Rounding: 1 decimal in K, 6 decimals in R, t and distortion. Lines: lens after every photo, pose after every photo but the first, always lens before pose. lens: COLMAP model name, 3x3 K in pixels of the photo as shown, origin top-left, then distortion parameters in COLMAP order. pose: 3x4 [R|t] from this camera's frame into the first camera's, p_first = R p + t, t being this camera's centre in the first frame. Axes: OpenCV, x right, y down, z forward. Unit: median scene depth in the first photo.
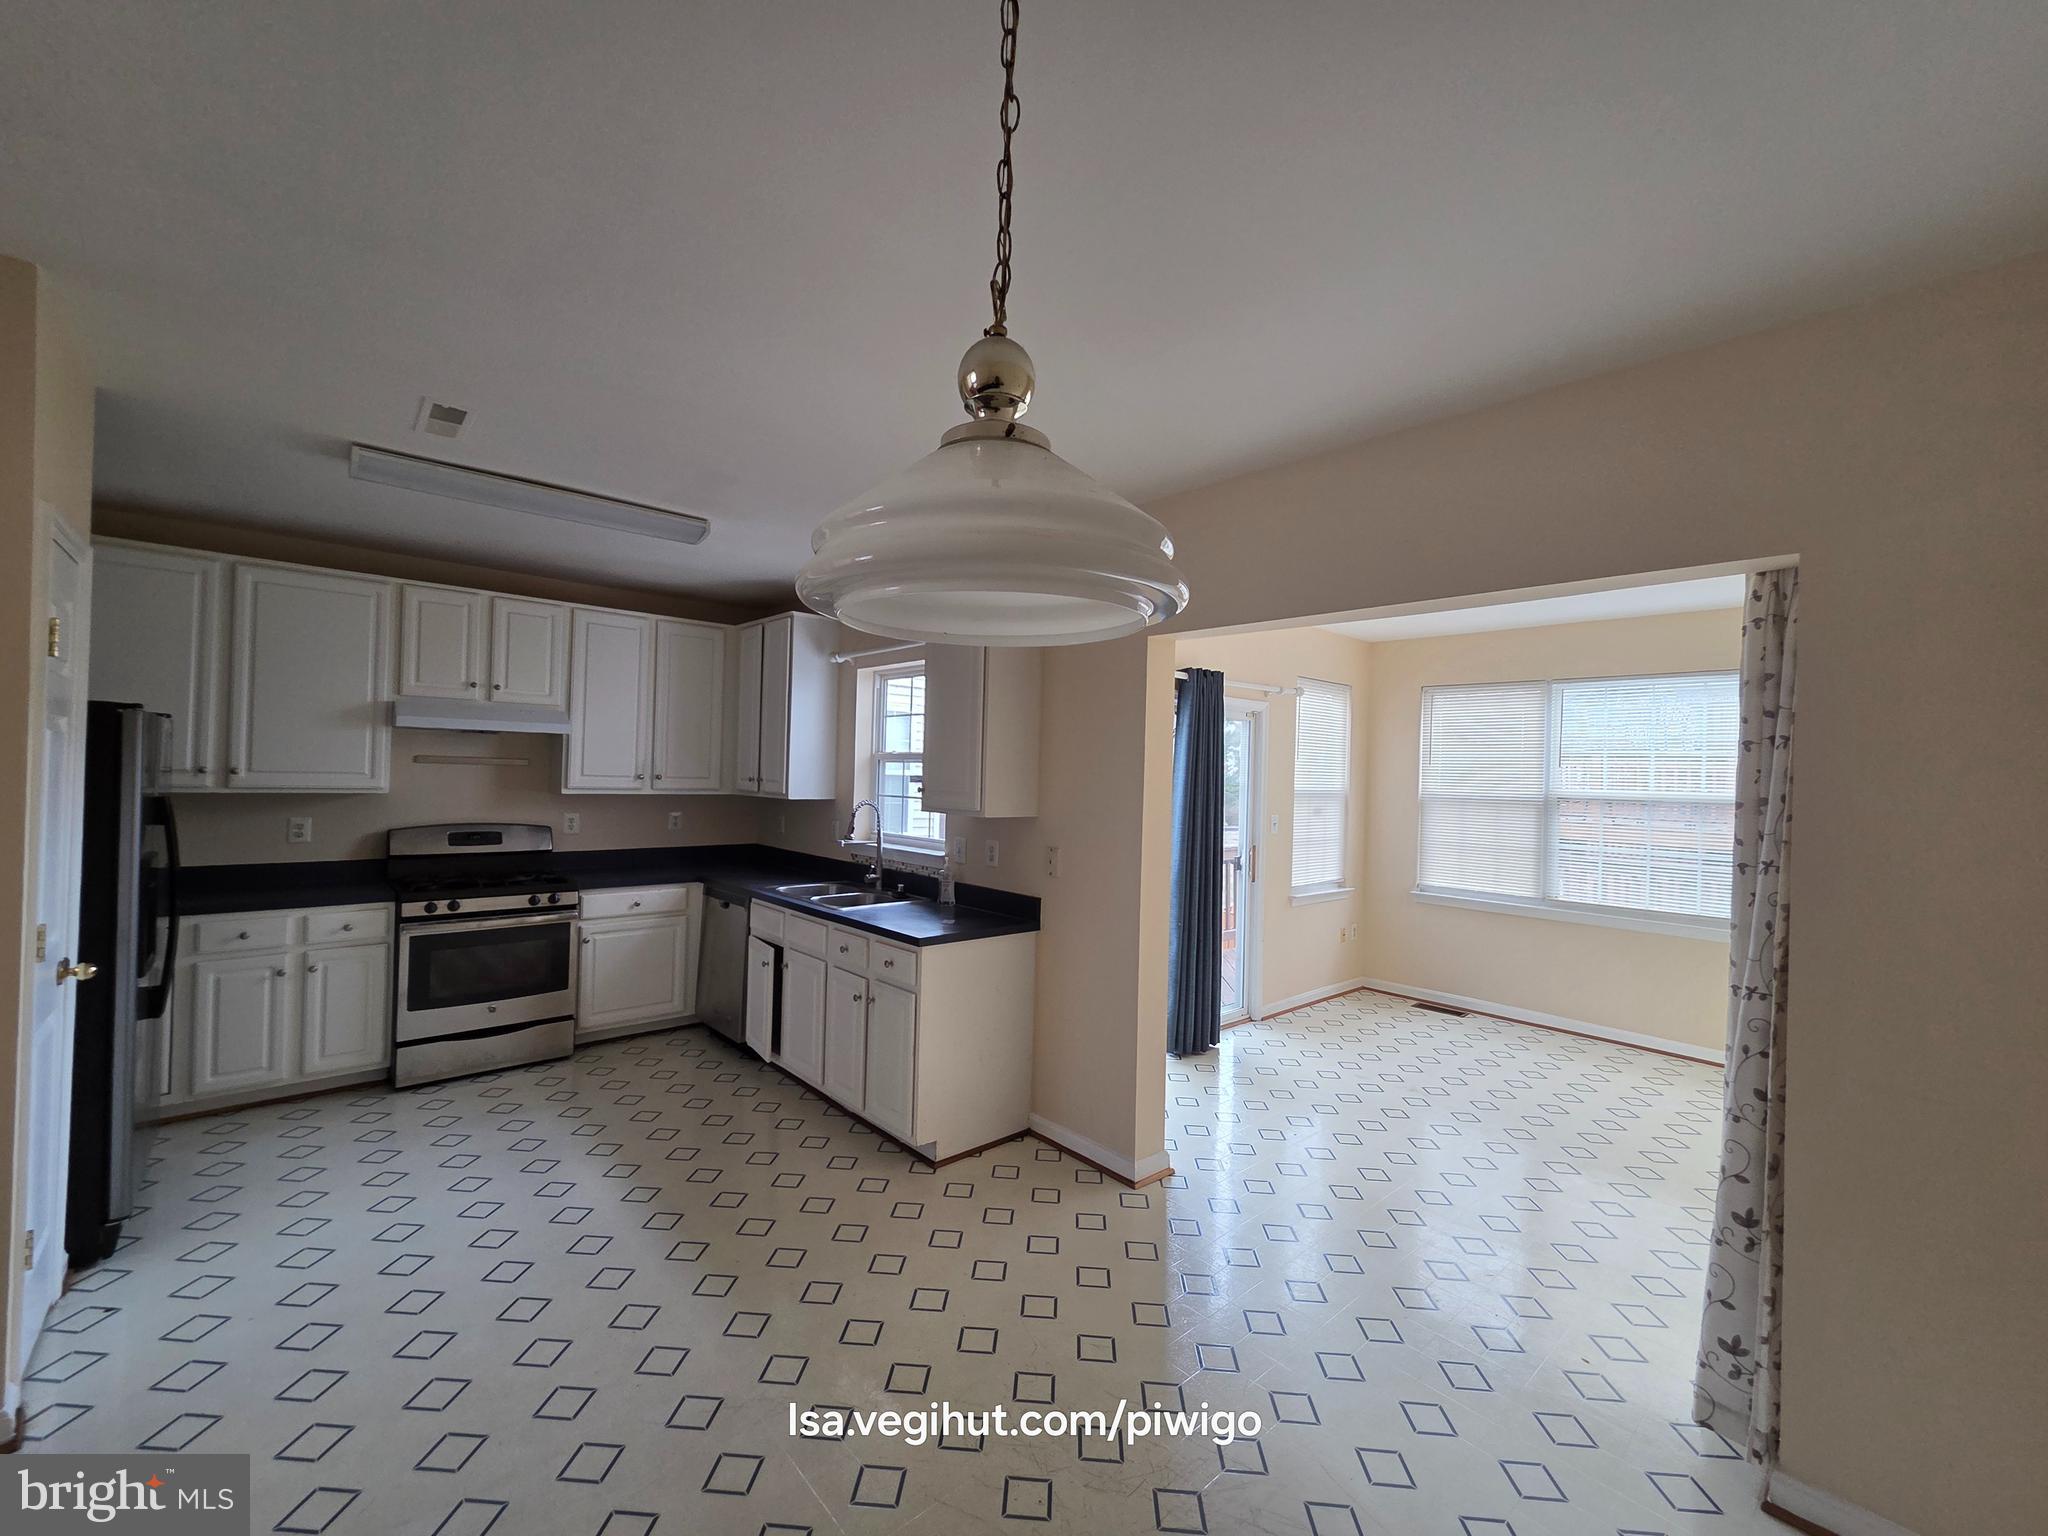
lens RADIAL K [[846.8, 0, 1010.7], [0, 846.8, 770.0], [0, 0, 1]] dist [0.015124, -0.000443]
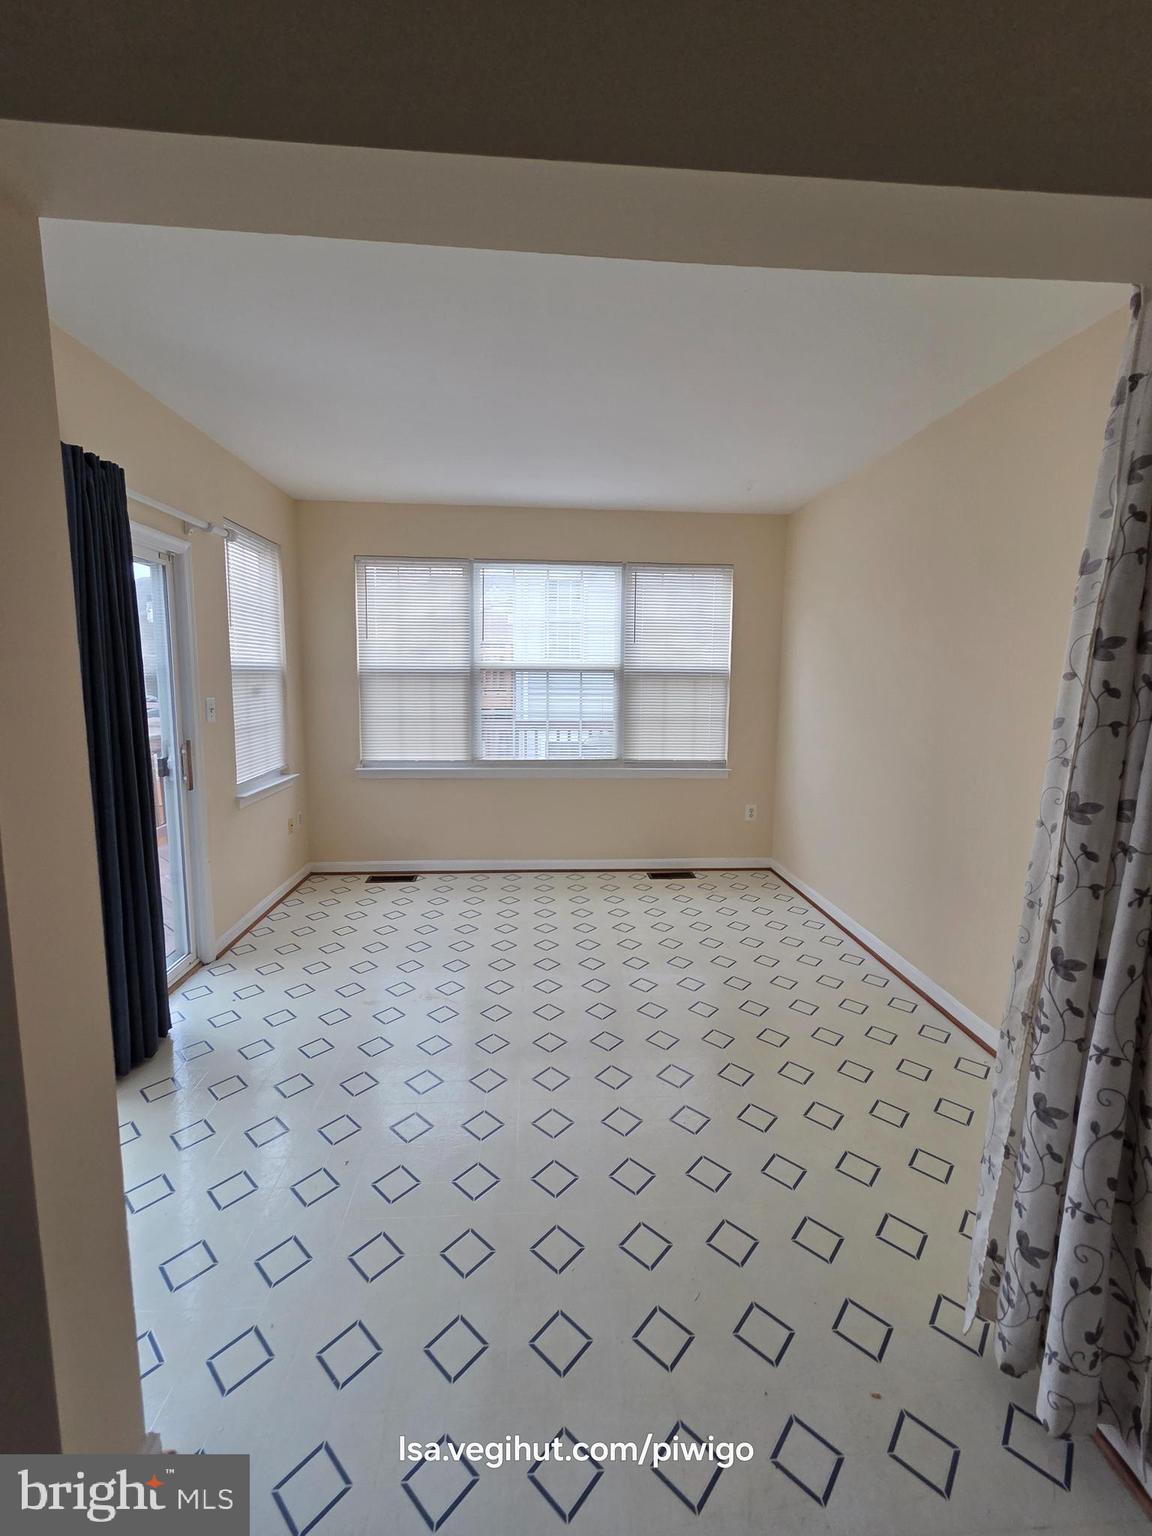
lens RADIAL K [[635.1, 0, 577.1], [0, 635.1, 761.2], [0, 0, 1]] dist [0.015124, -0.000443]
pose [[0.568248, -0.132588, 0.812105, 0.024159], [-0.010261, 0.985714, 0.168113, 0.008940], [-0.822793, -0.103863, 0.558770, 0.401679]]
